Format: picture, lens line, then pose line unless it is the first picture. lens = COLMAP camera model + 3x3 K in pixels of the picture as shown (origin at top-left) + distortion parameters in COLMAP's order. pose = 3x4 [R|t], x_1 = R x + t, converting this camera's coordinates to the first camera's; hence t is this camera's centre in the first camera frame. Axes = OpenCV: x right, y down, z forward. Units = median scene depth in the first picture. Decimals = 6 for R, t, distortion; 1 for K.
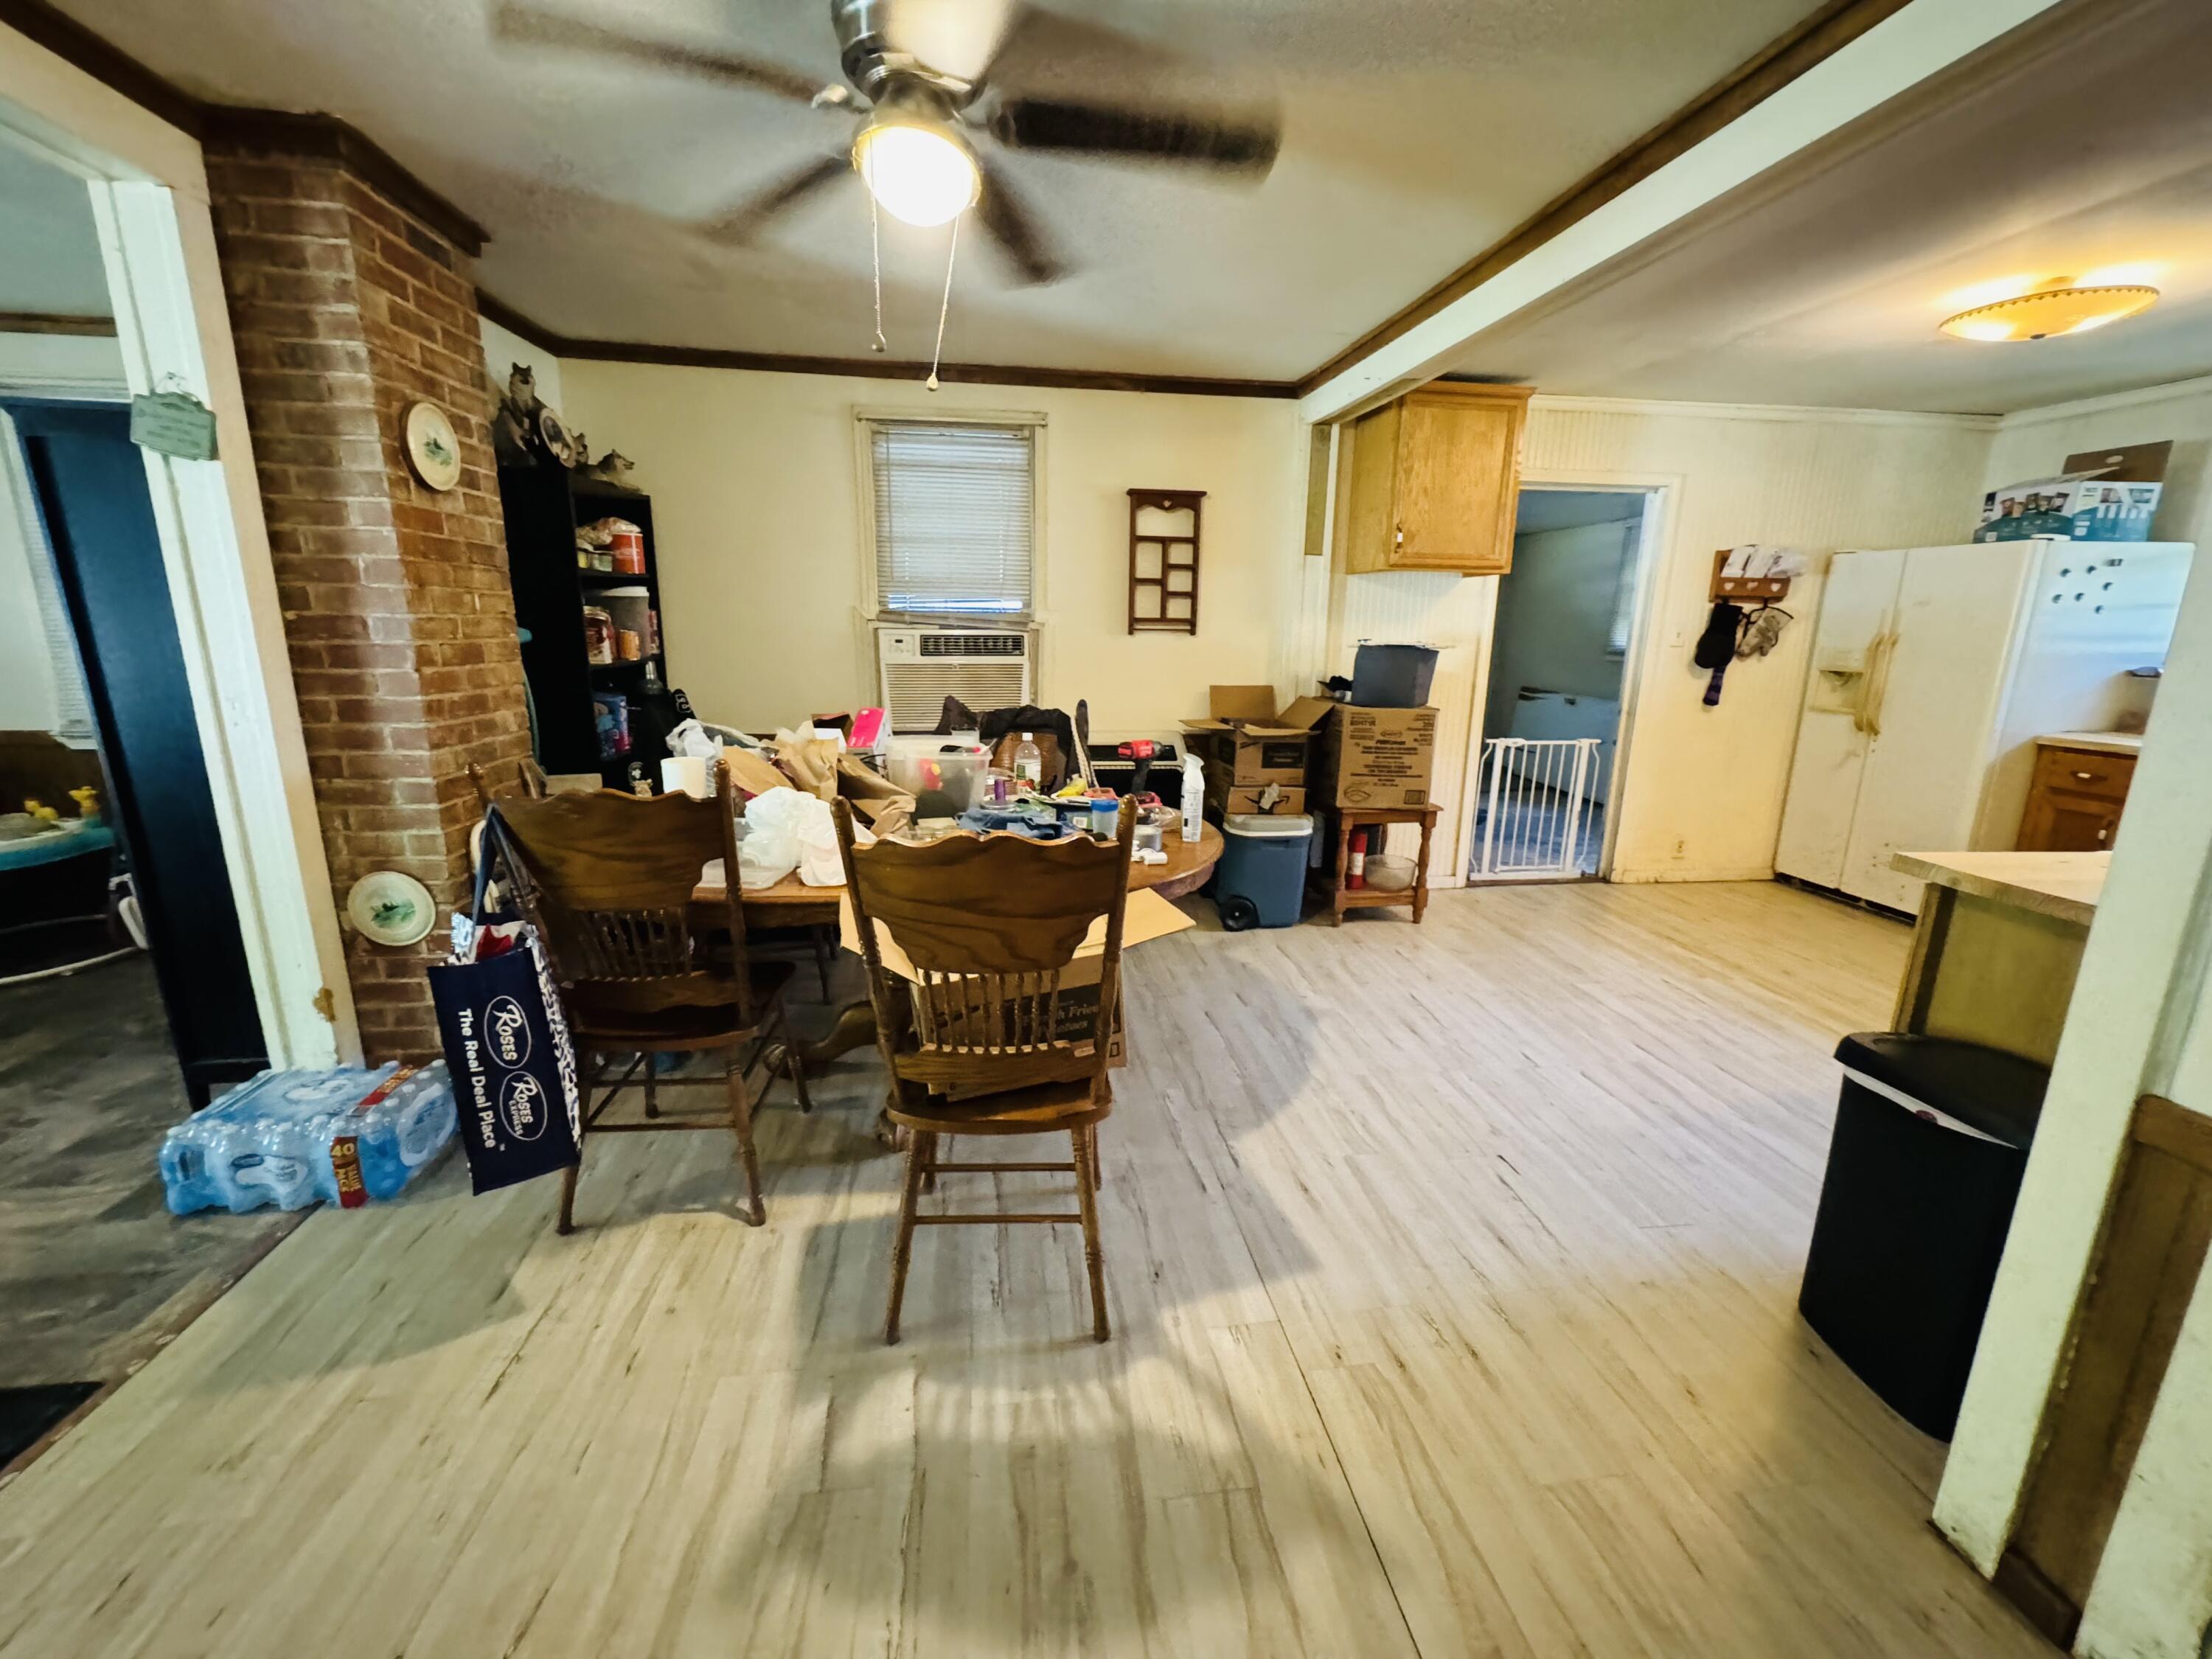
lens RADIAL K [[906.7, 0, 1106.0], [0, 906.7, 829.5], [0, 0, 1]] dist [-0.006890, 0.000025]
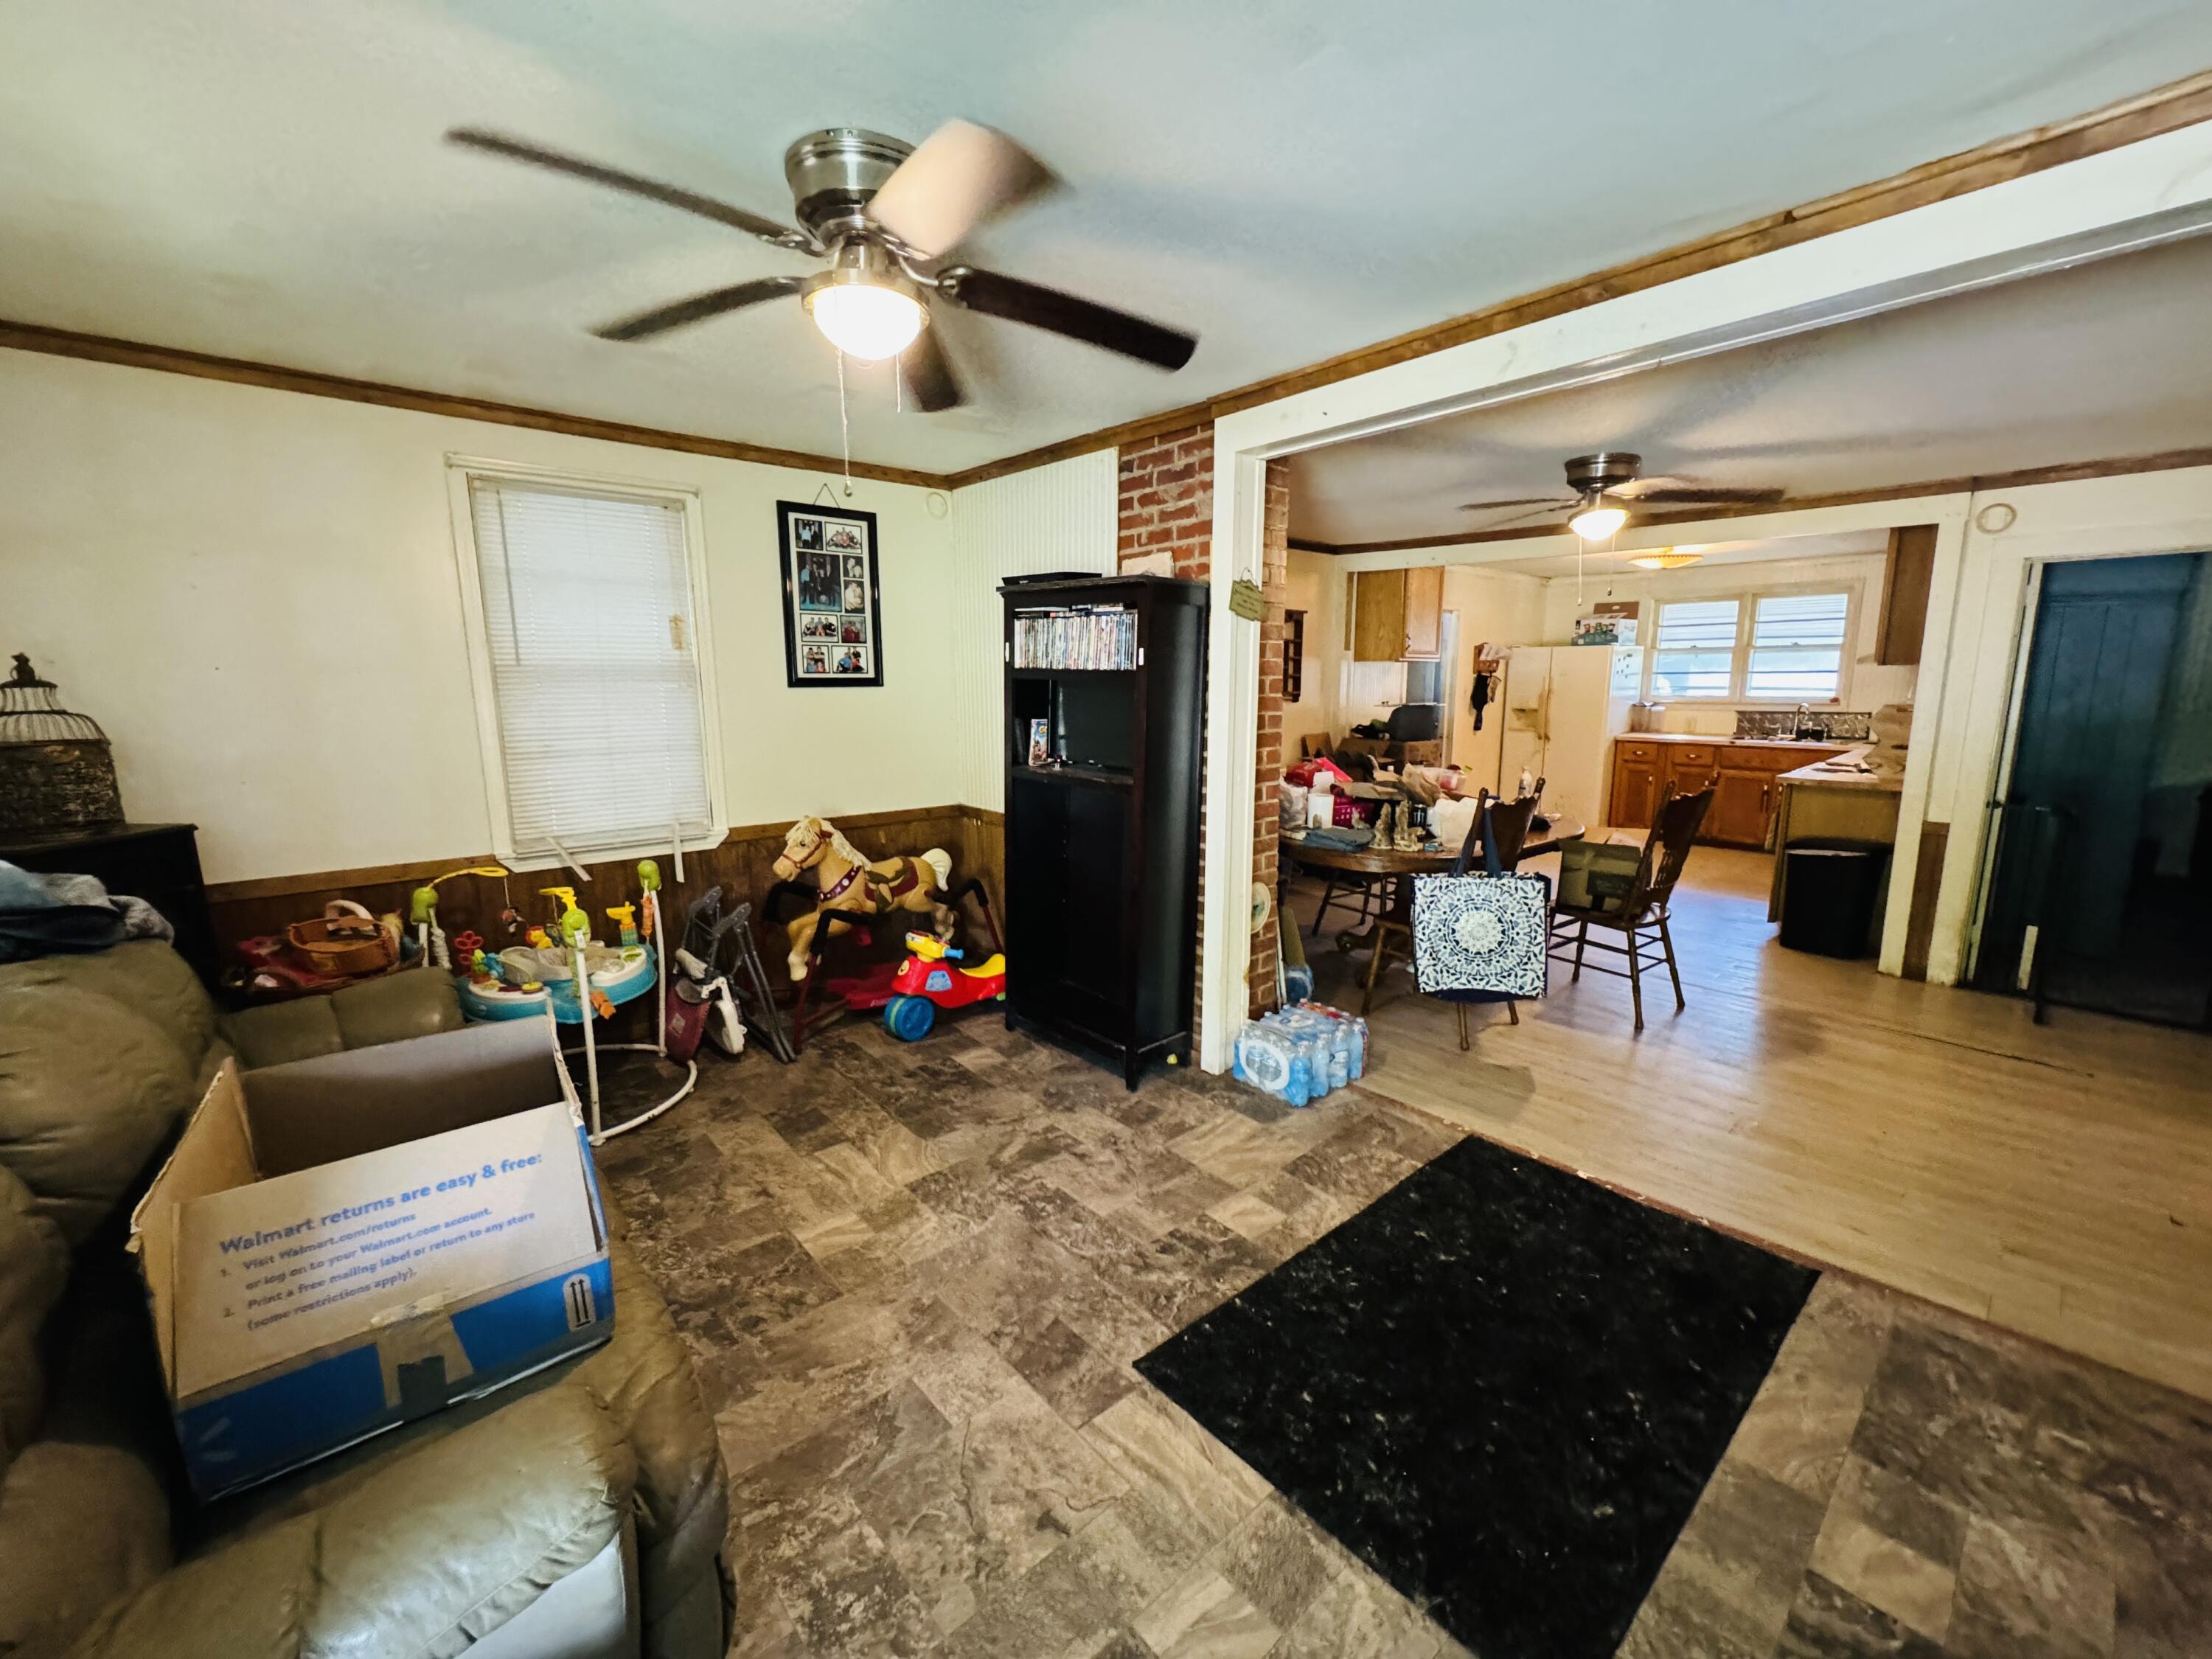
lens RADIAL K [[906.7, 0, 1106.0], [0, 906.7, 829.5], [0, 0, 1]] dist [-0.006890, 0.000025]
pose [[0.820448, -0.113624, 0.560317, -1.106535], [0.143638, 0.989583, -0.009649, -0.037237], [-0.553383, 0.088399, 0.828222, -0.071254]]
